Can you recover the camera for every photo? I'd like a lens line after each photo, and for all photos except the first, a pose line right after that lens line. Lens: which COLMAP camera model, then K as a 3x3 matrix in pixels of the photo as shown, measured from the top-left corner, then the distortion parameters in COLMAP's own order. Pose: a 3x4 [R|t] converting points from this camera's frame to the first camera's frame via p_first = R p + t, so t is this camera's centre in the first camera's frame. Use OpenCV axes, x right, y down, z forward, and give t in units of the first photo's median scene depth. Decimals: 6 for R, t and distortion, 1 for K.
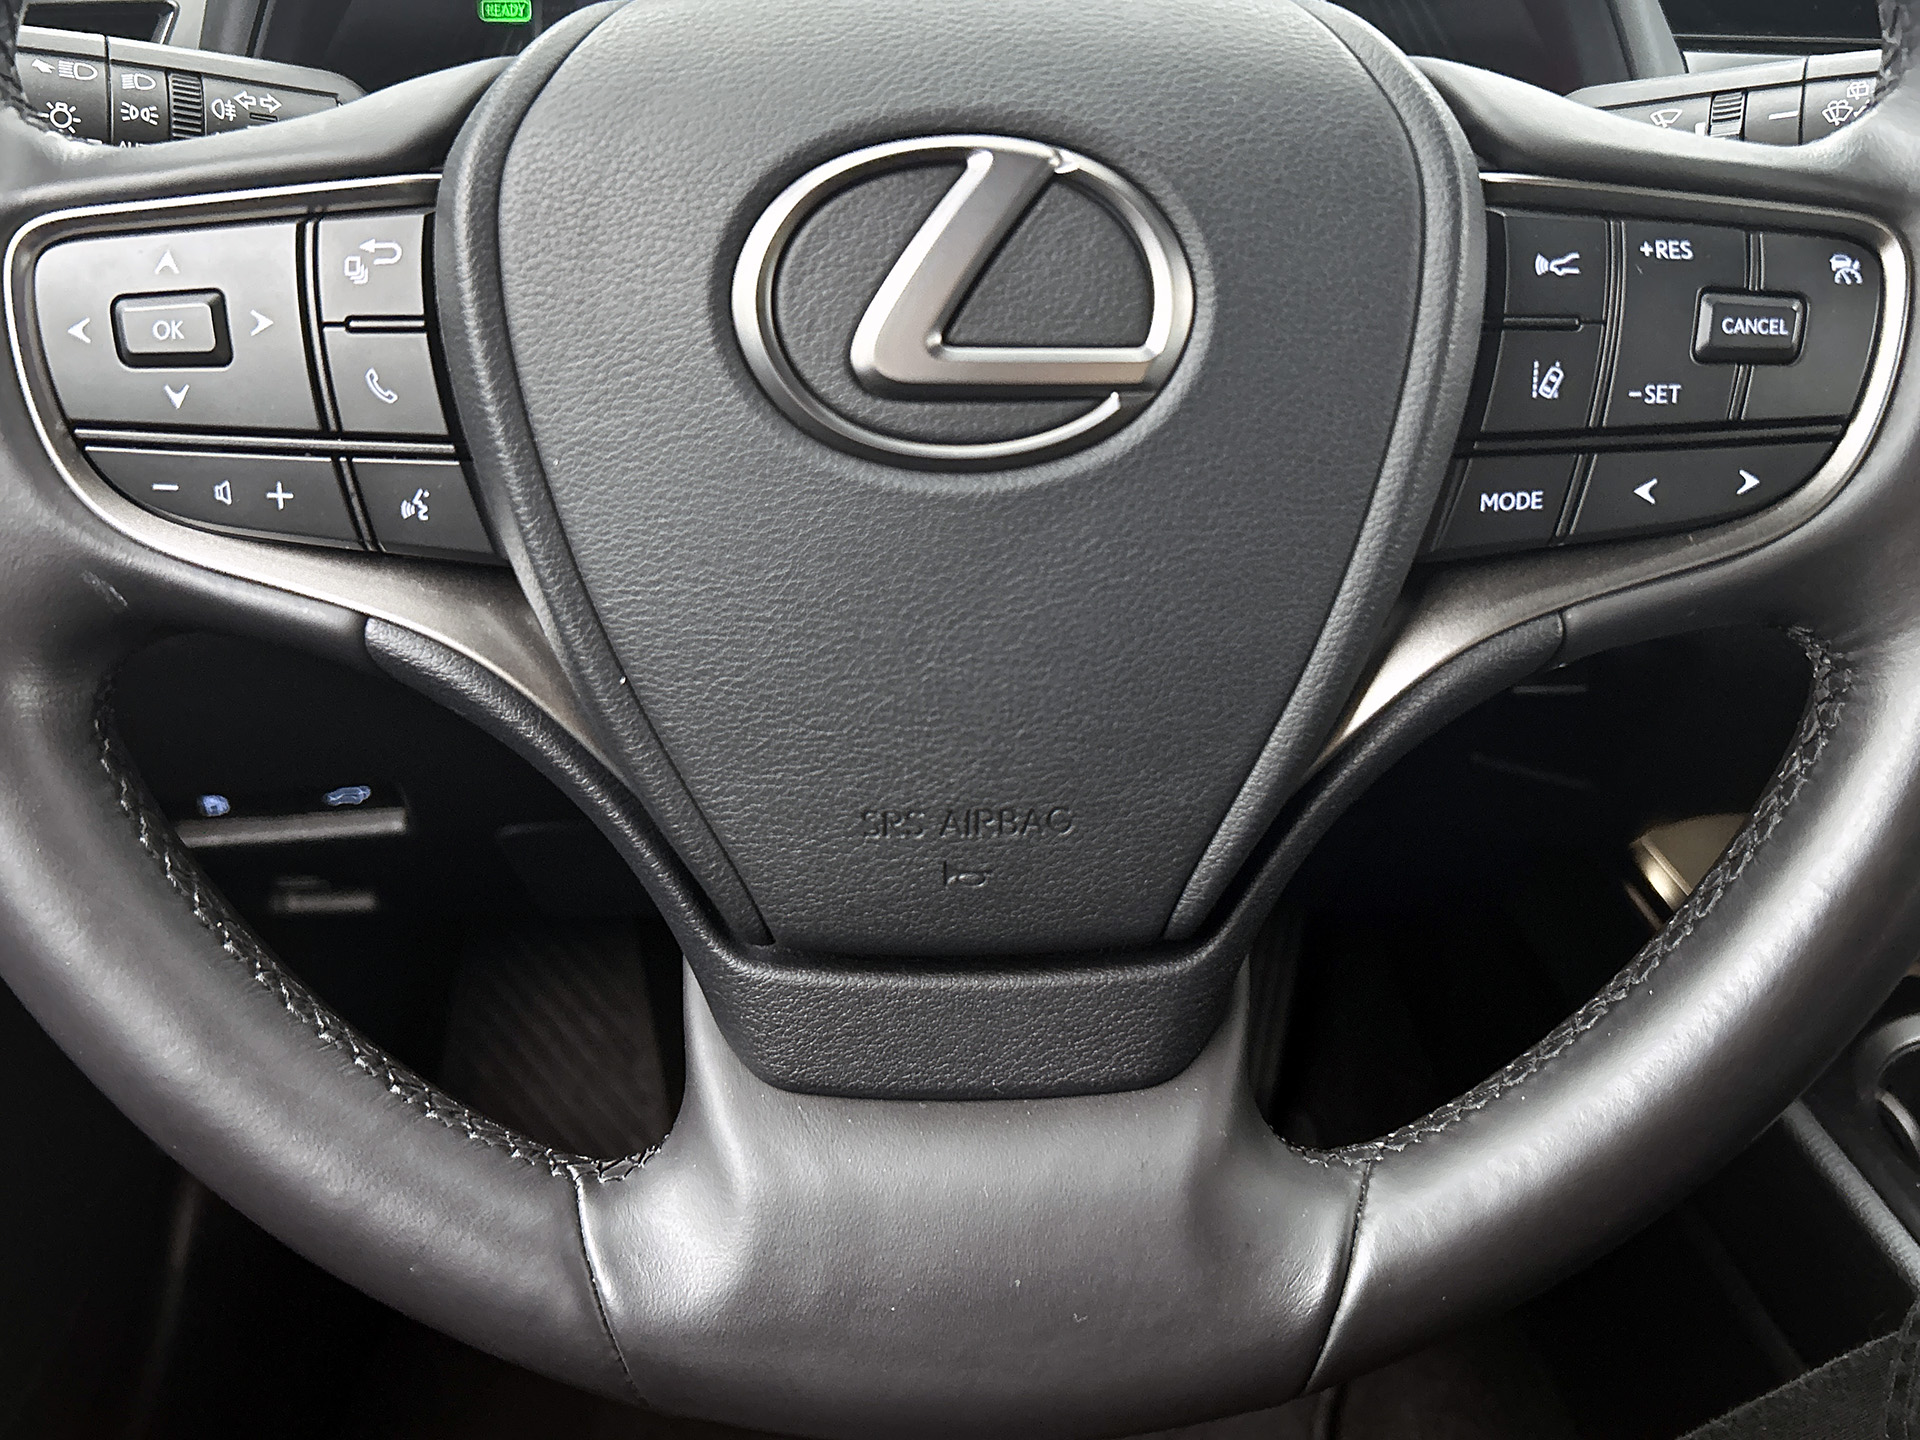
lens RADIAL K [[1681.3, 0, 961.4], [0, 1681.3, 706.0], [0, 0, 1]] dist [-0.017214, -0.012657]
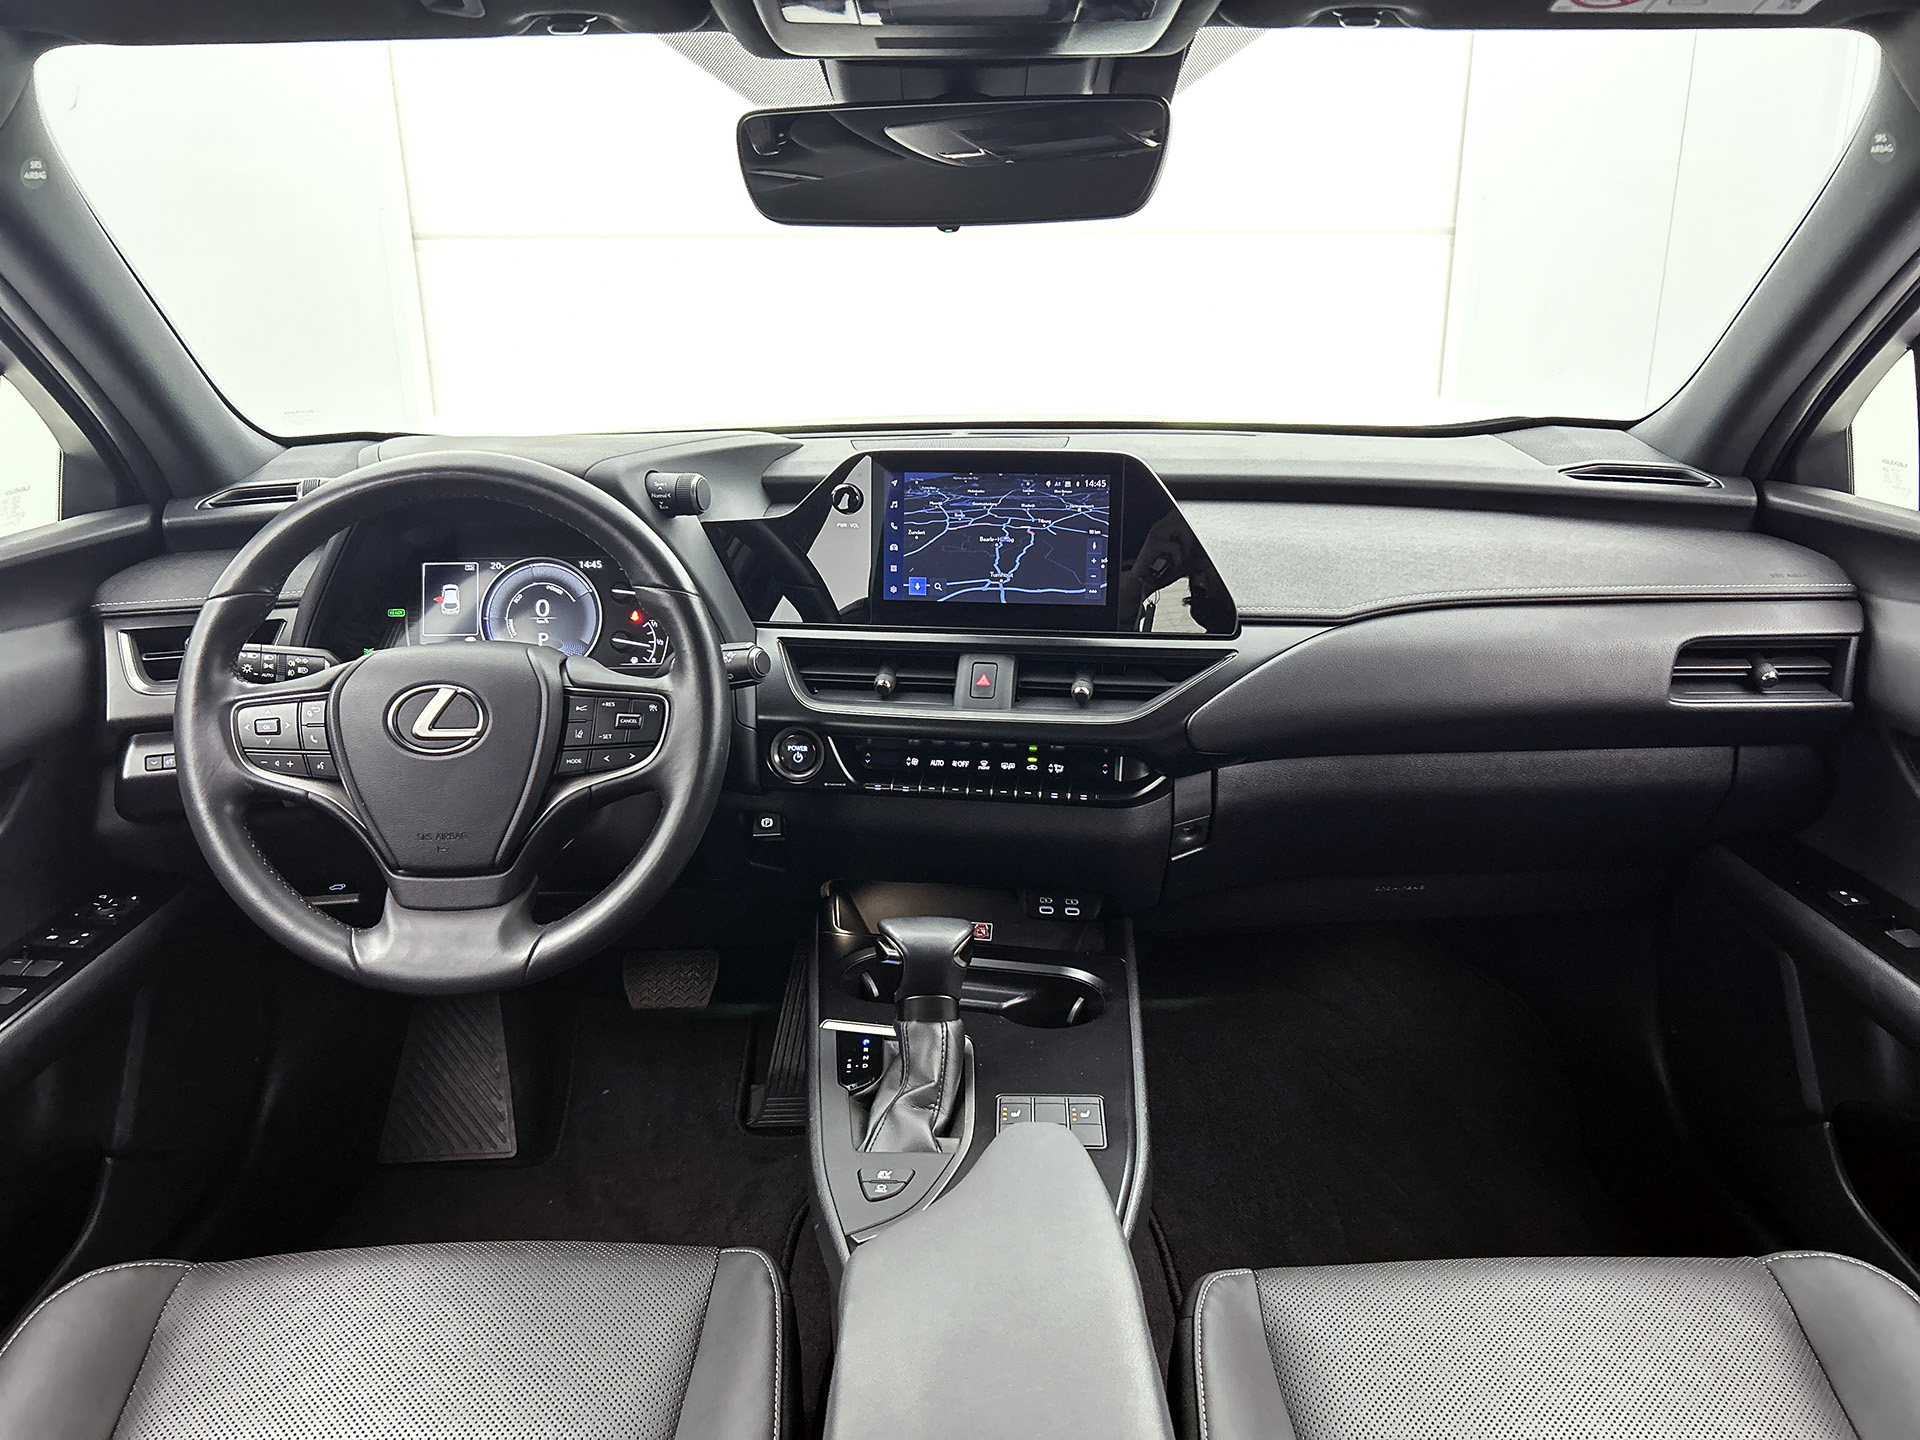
lens RADIAL K [[1381.8, 0, 956.7], [0, 1381.8, 718.8], [0, 0, 1]] dist [-0.006000, -0.002191]
pose [[0.999857, -0.013809, -0.009753, 1.345440], [0.011711, 0.981817, -0.189466, 0.453620], [0.012191, 0.189325, 0.981839, -2.489868]]
